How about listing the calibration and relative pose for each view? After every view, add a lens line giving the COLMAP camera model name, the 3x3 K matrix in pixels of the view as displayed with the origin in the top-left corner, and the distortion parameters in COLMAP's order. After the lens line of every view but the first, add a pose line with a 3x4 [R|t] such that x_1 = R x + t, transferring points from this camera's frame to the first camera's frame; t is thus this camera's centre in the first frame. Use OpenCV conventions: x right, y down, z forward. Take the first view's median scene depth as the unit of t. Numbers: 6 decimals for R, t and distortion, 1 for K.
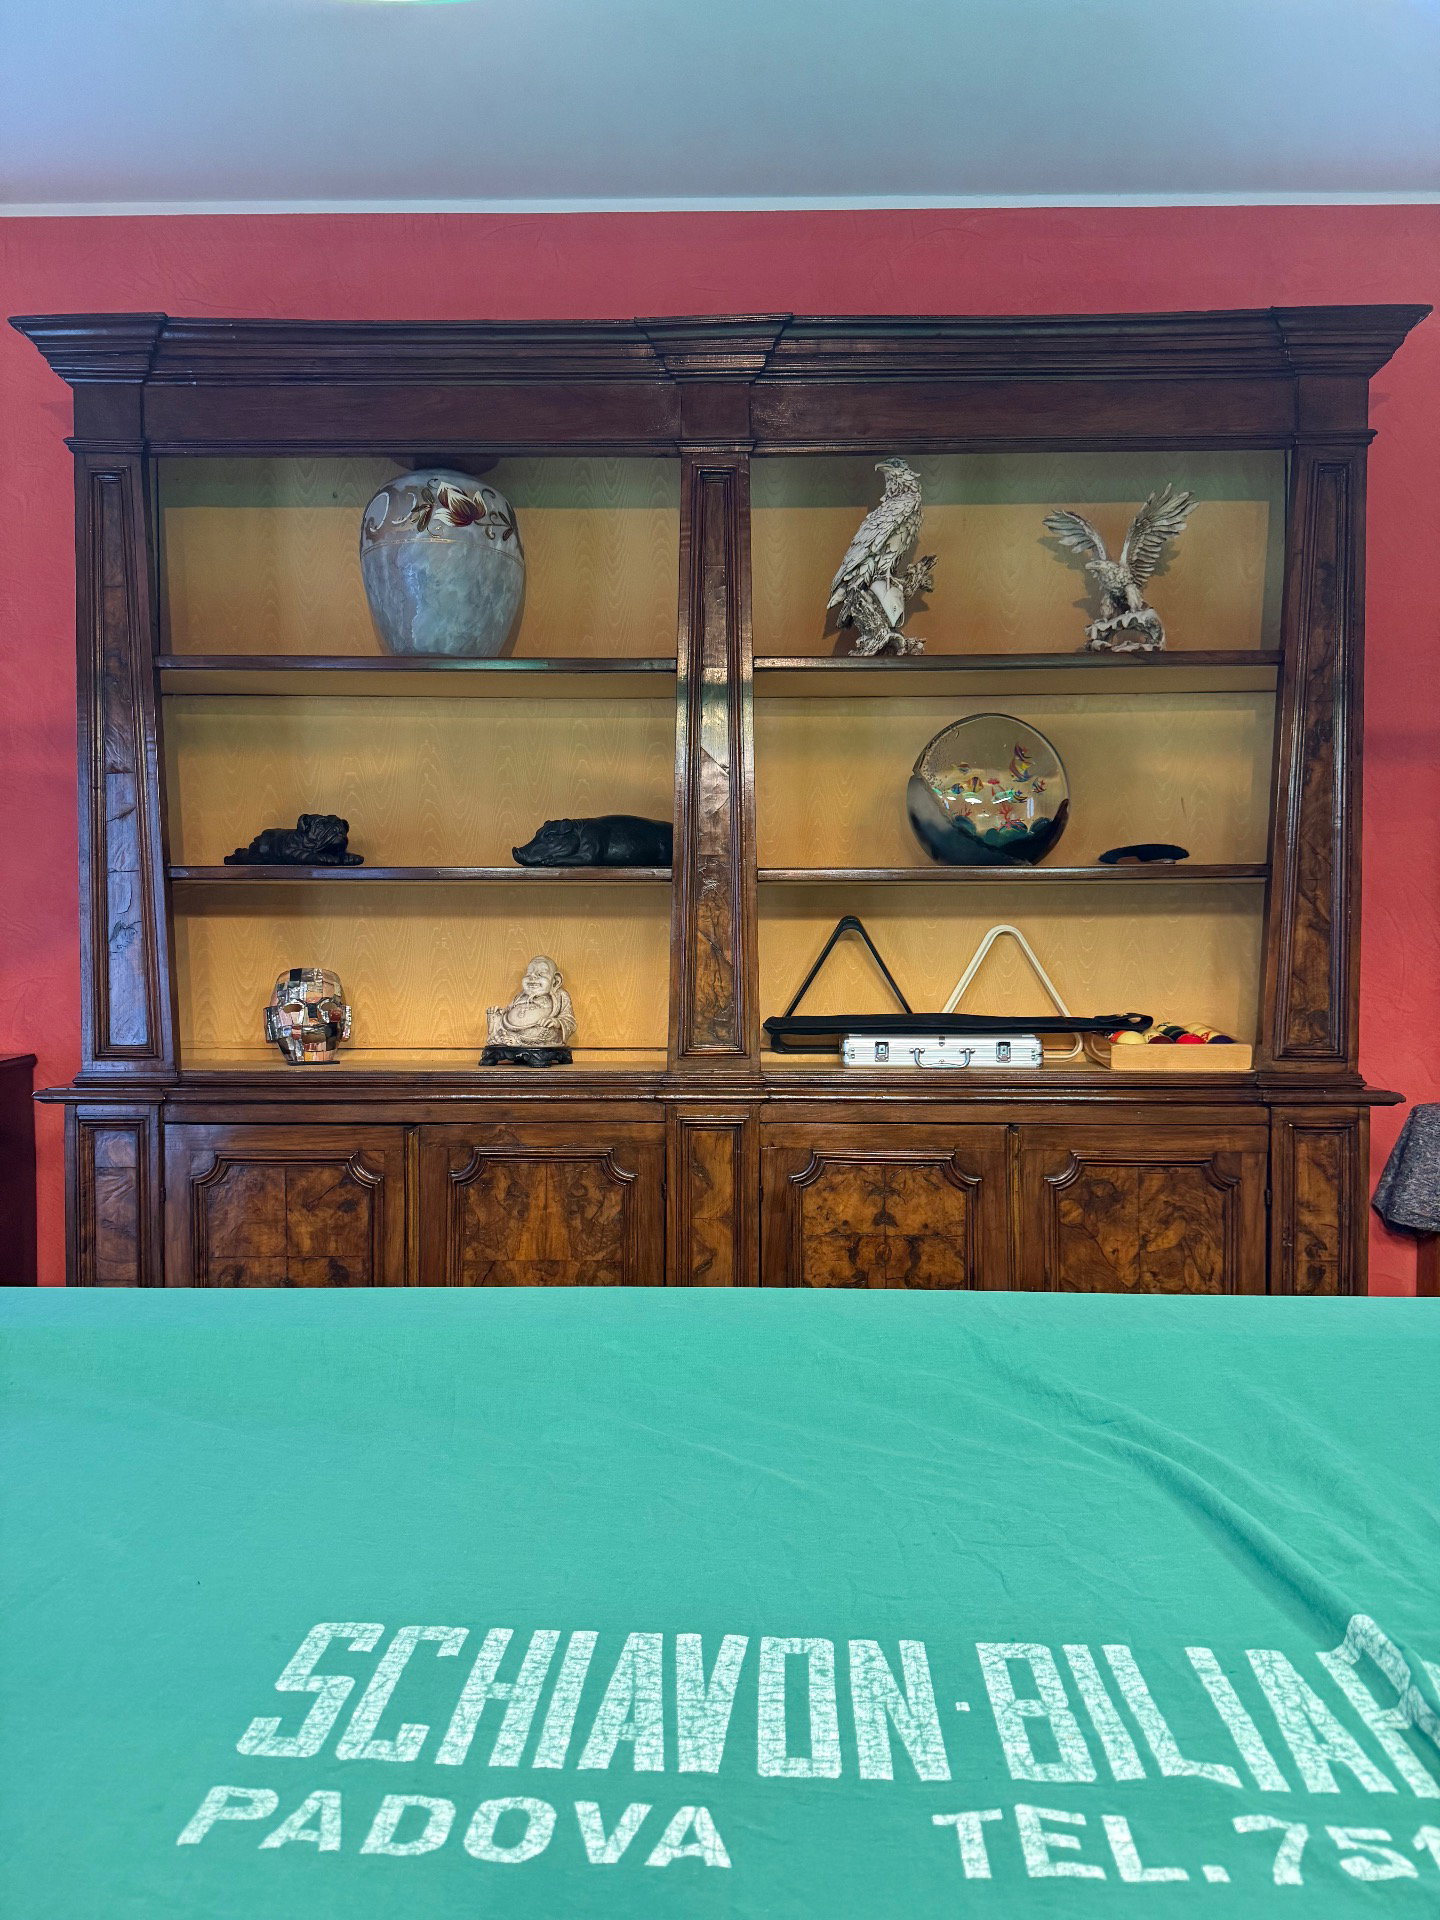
lens RADIAL K [[1350.7, 0, 720.0], [0, 1350.7, 960.0], [0, 0, 1]] dist [0.071085, -0.107178]
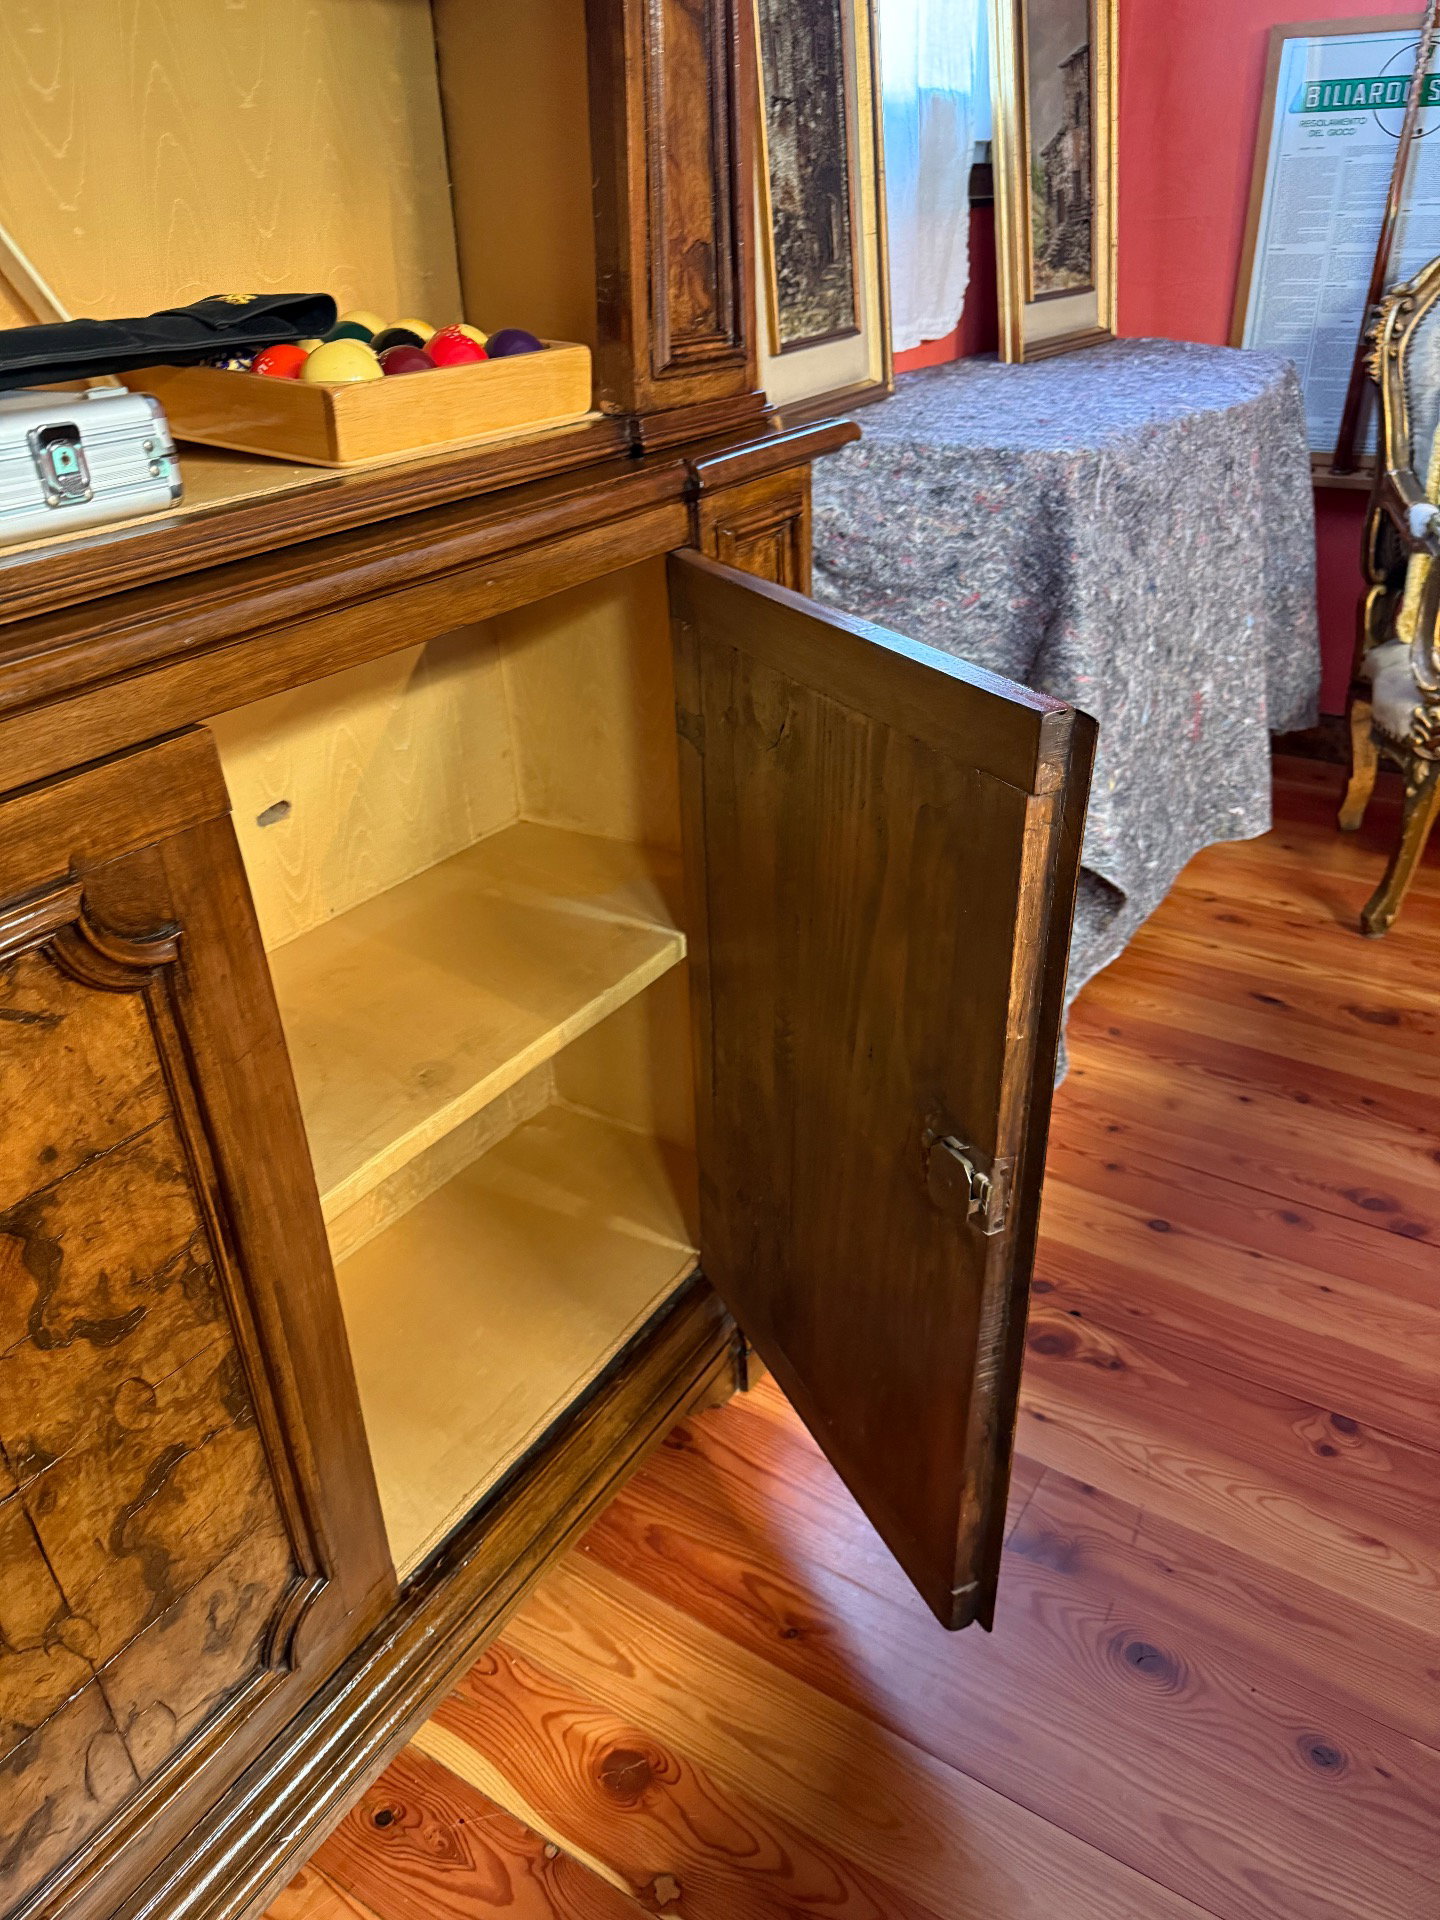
lens RADIAL K [[1387.2, 0, 716.3], [0, 1387.2, 983.0], [0, 0, 1]] dist [0.037503, -0.070678]
pose [[0.521575, -0.434685, 0.734172, 0.025553], [0.054180, 0.875625, 0.479944, 0.031836], [-0.851483, -0.210549, 0.480255, 0.745770]]
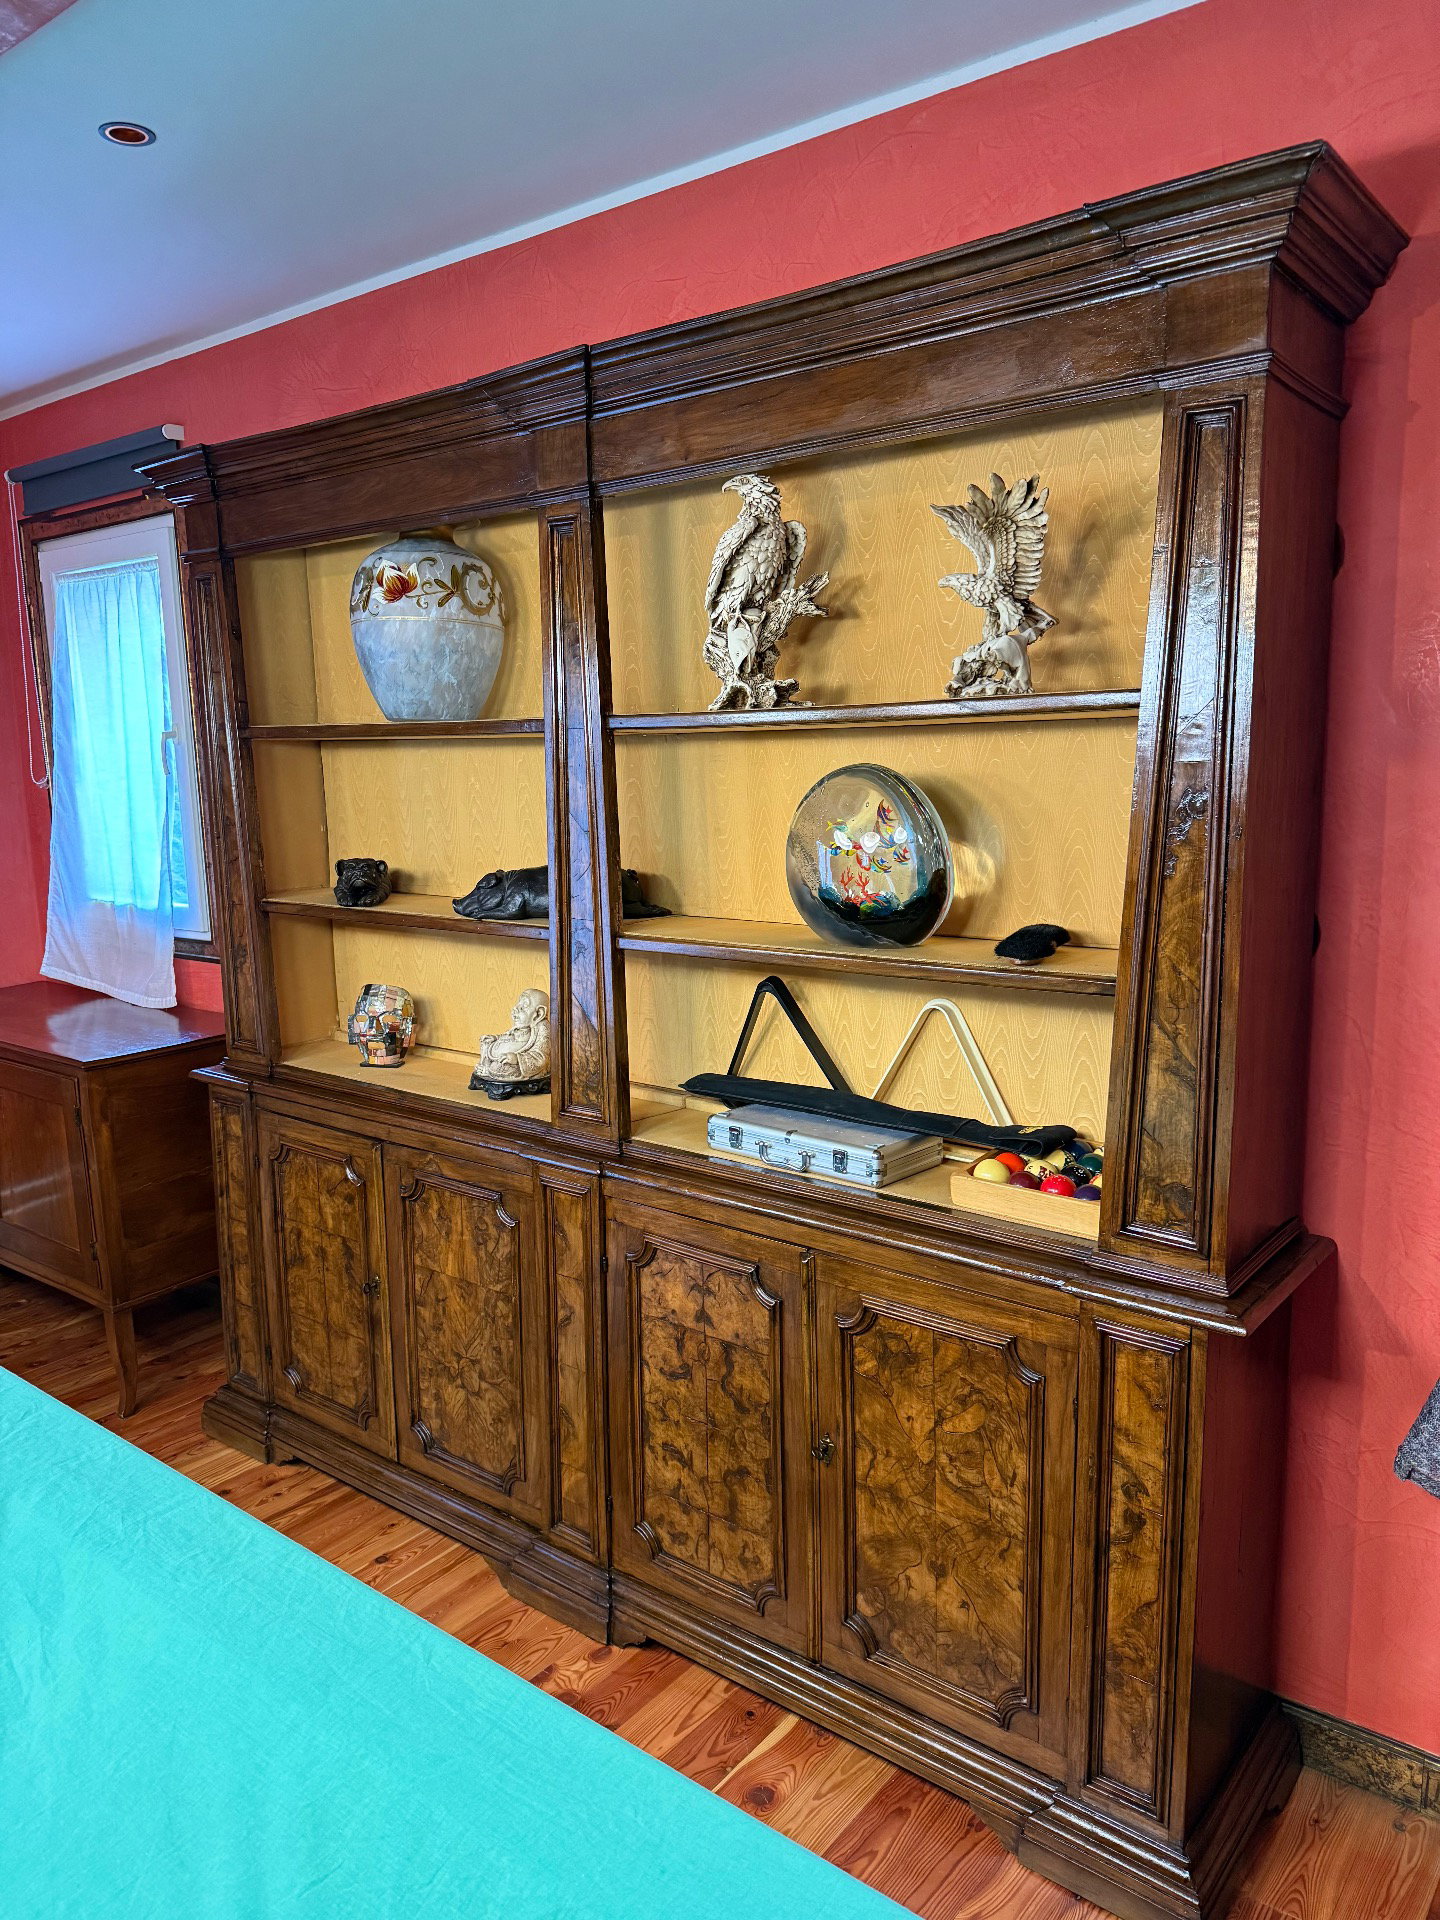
lens RADIAL K [[1350.7, 0, 720.0], [0, 1350.7, 960.0], [0, 0, 1]] dist [0.071085, -0.107178]
pose [[0.796225, 0.078169, -0.599930, 0.679375], [0.001736, 0.991319, 0.131471, -0.181258], [0.604998, -0.105722, 0.789177, 0.285091]]
